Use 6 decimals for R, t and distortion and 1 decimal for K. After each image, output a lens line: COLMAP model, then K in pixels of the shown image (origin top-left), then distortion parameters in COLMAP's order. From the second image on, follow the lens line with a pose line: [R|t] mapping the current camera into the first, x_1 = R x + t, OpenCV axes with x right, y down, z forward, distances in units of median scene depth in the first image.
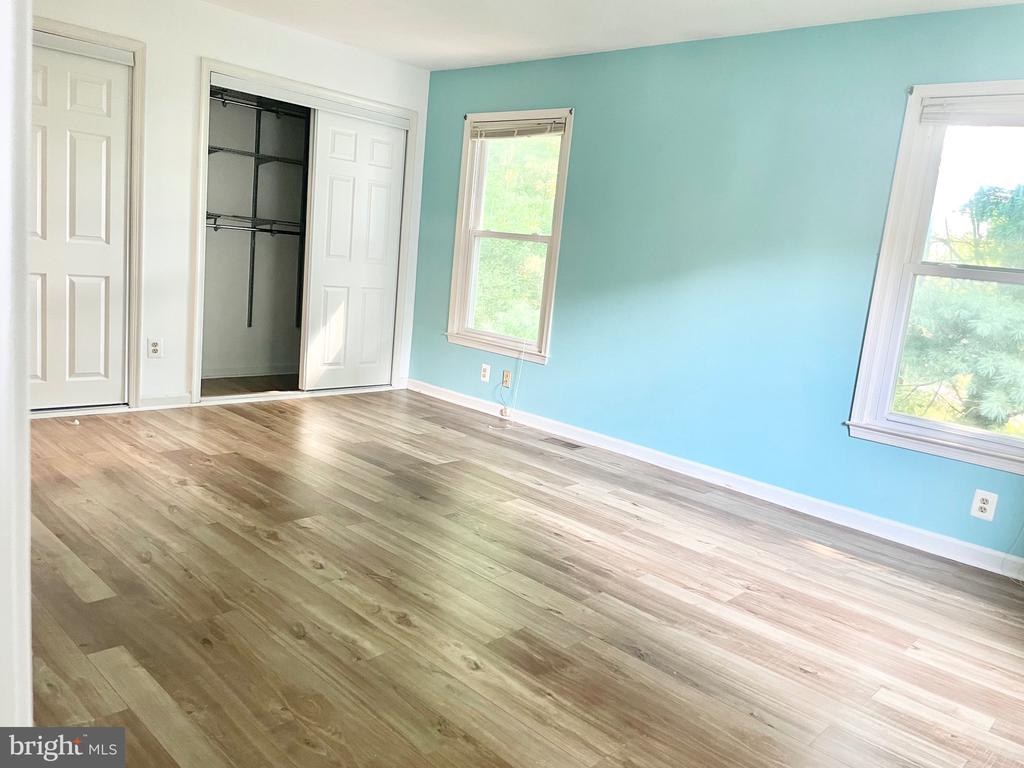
lens RADIAL K [[771.7, 0, 511.0], [0, 771.7, 380.2], [0, 0, 1]] dist [0.111763, -0.157212]
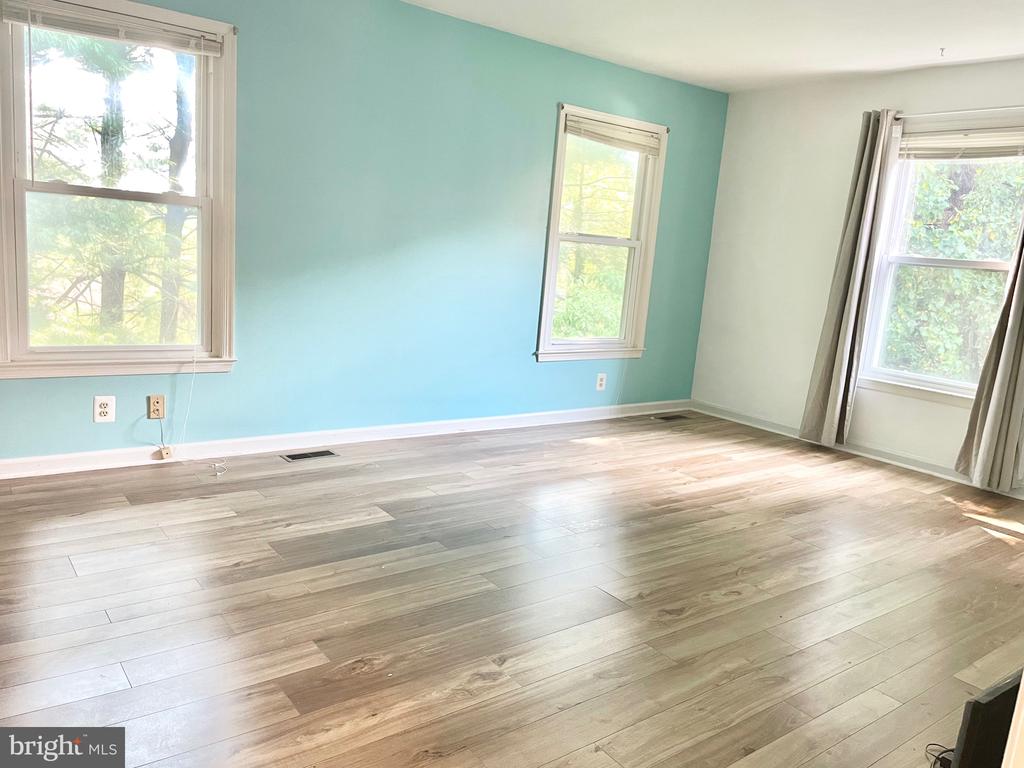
lens RADIAL K [[794.7, 0, 512.4], [0, 794.7, 396.7], [0, 0, 1]] dist [0.090066, -0.172628]
pose [[0.150144, -0.269851, 0.951124, -0.881684], [0.103751, 0.961018, 0.256280, -0.222858], [-0.983205, 0.060201, 0.172288, 0.788580]]
